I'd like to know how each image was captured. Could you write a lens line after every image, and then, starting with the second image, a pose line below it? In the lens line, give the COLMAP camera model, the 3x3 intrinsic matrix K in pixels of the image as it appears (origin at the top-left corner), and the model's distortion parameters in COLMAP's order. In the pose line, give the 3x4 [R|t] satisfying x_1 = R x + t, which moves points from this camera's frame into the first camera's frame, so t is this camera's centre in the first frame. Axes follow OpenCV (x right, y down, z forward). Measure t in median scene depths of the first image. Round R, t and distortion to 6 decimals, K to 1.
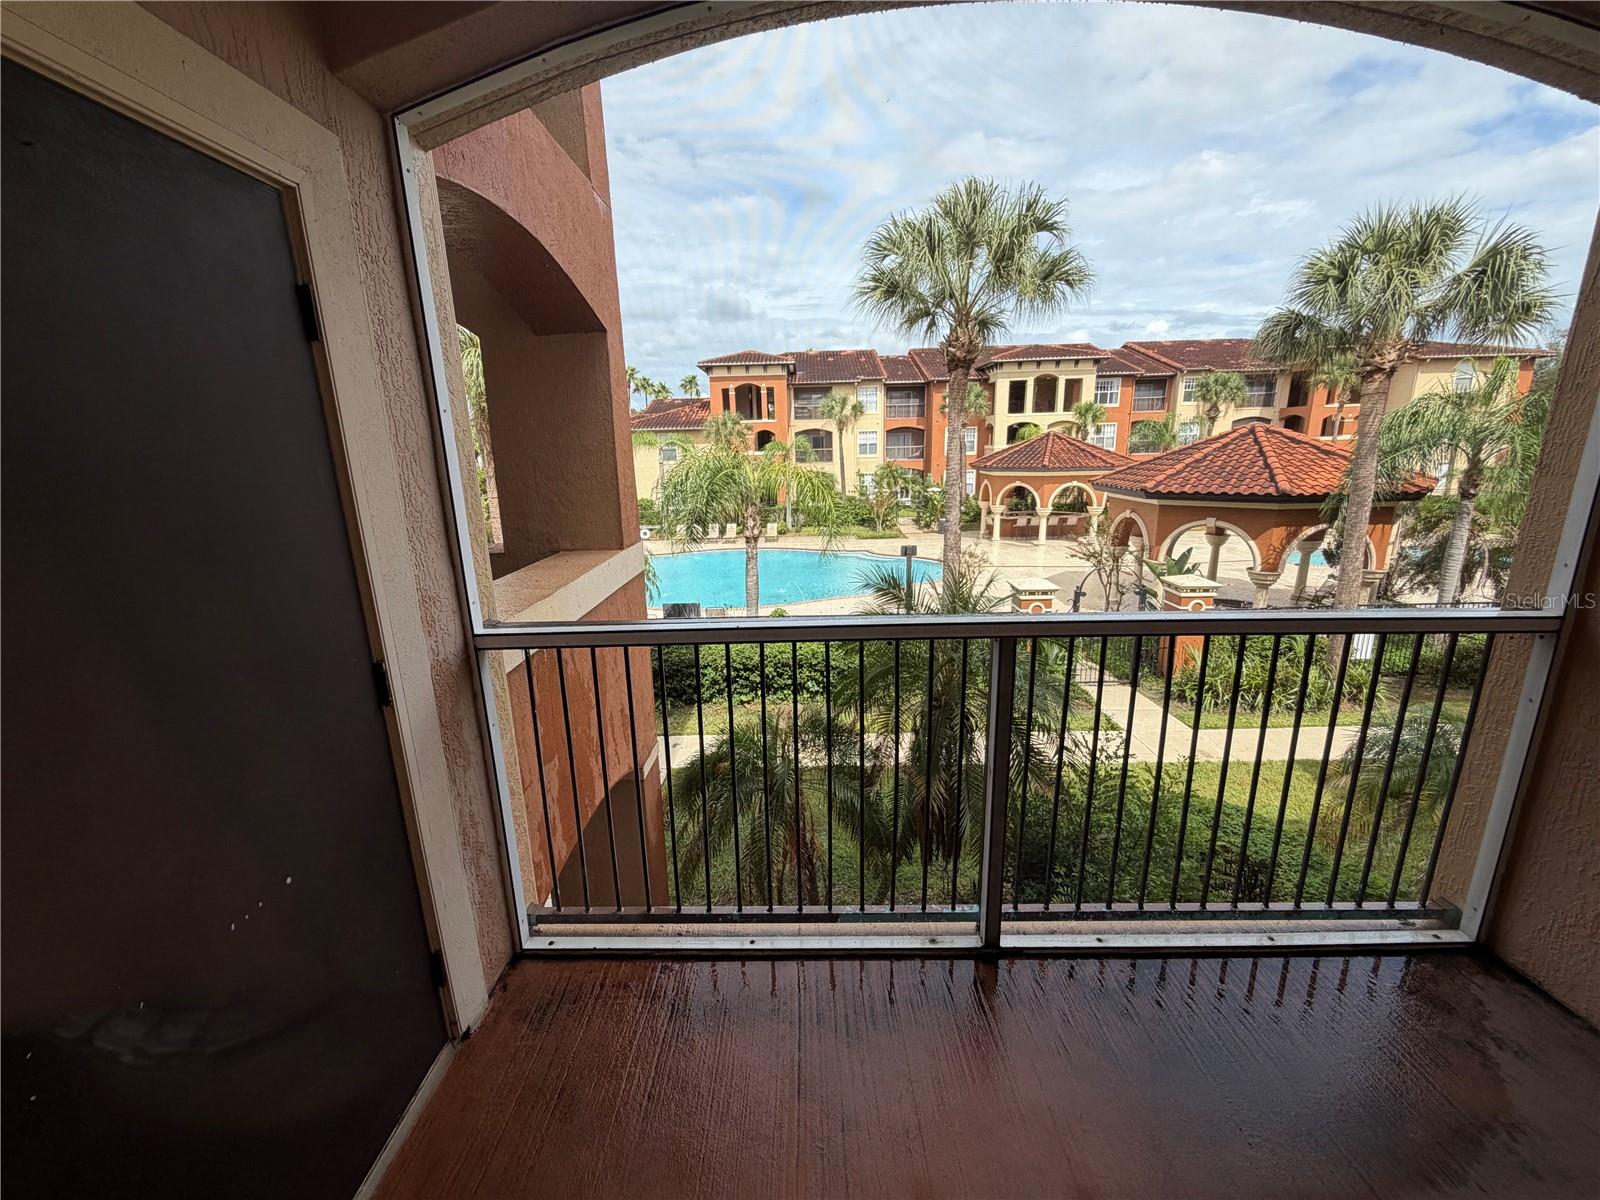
lens RADIAL K [[634.7, 0, 799.4], [0, 634.7, 598.4], [0, 0, 1]] dist [0.000354, 0.000161]
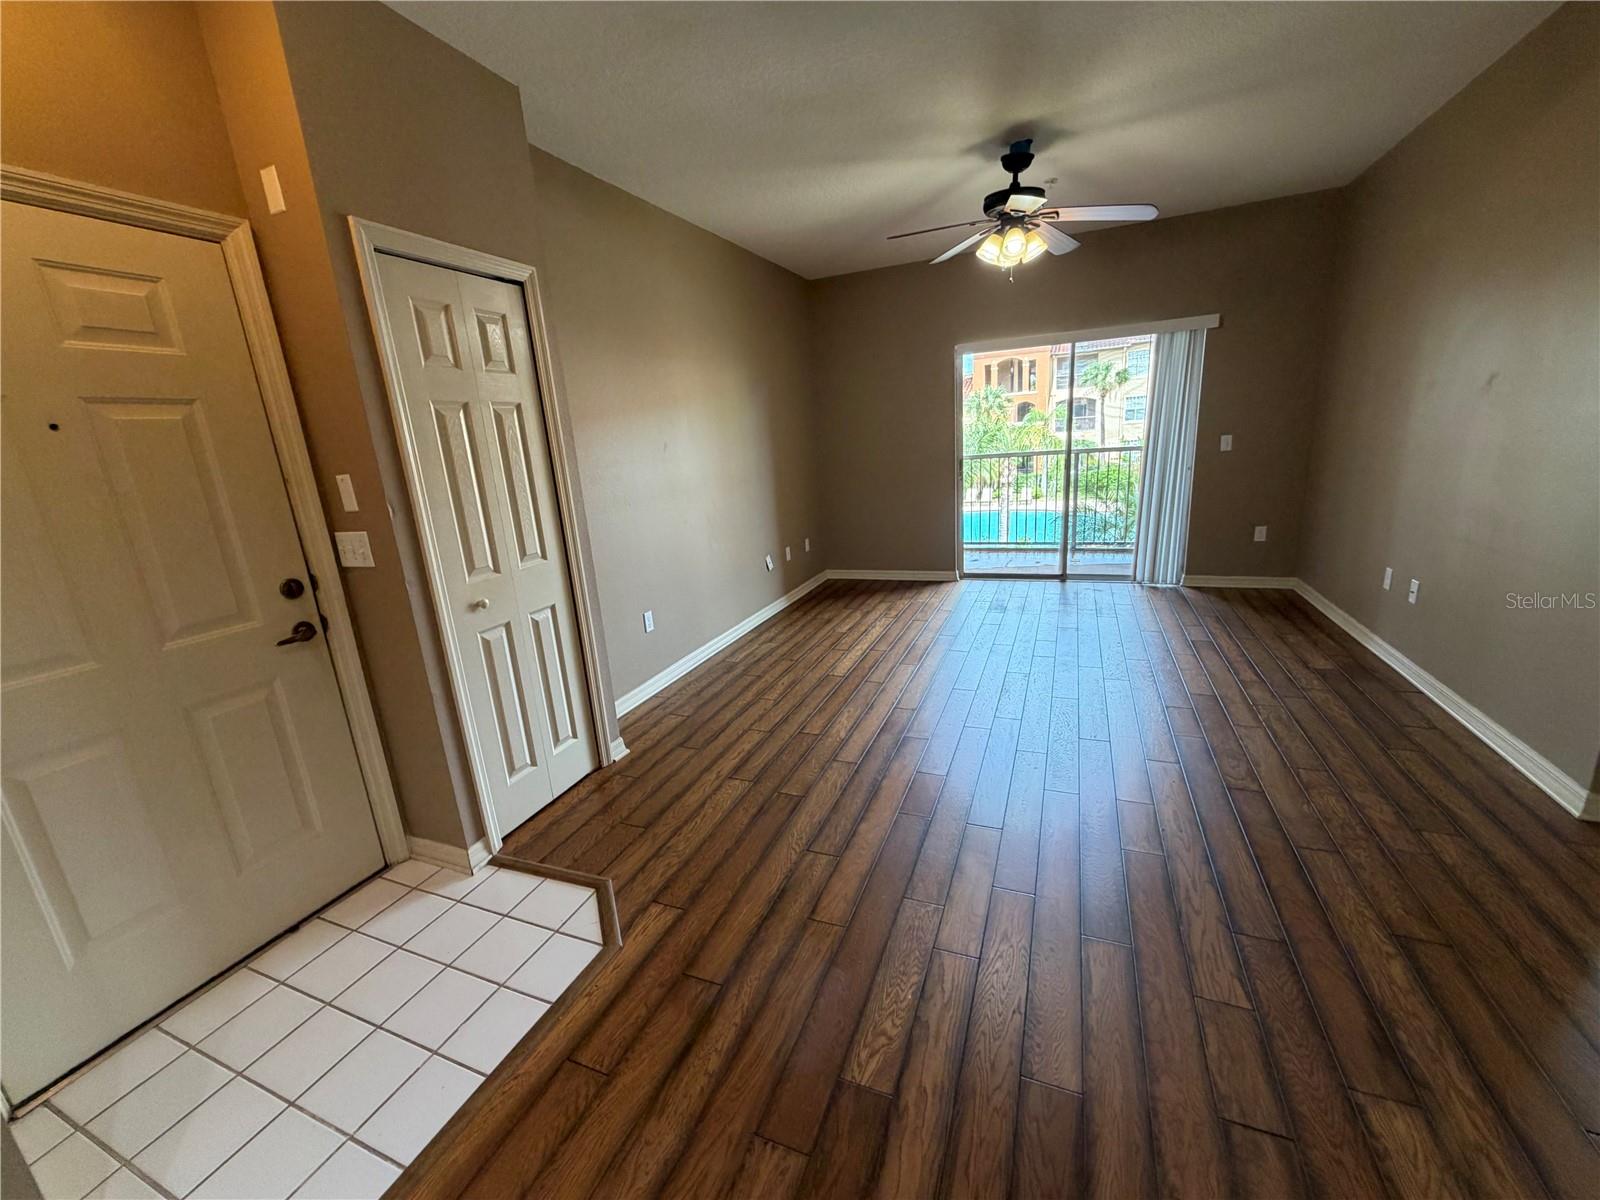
lens RADIAL K [[634.7, 0, 807.9], [0, 634.7, 593.0], [0, 0, 1]] dist [0.000354, 0.000161]
pose [[0.929180, 0.050049, -0.366223, 0.012990], [-0.039144, 0.998543, 0.037146, 0.027966], [0.367549, -0.020180, 0.929785, -0.122242]]
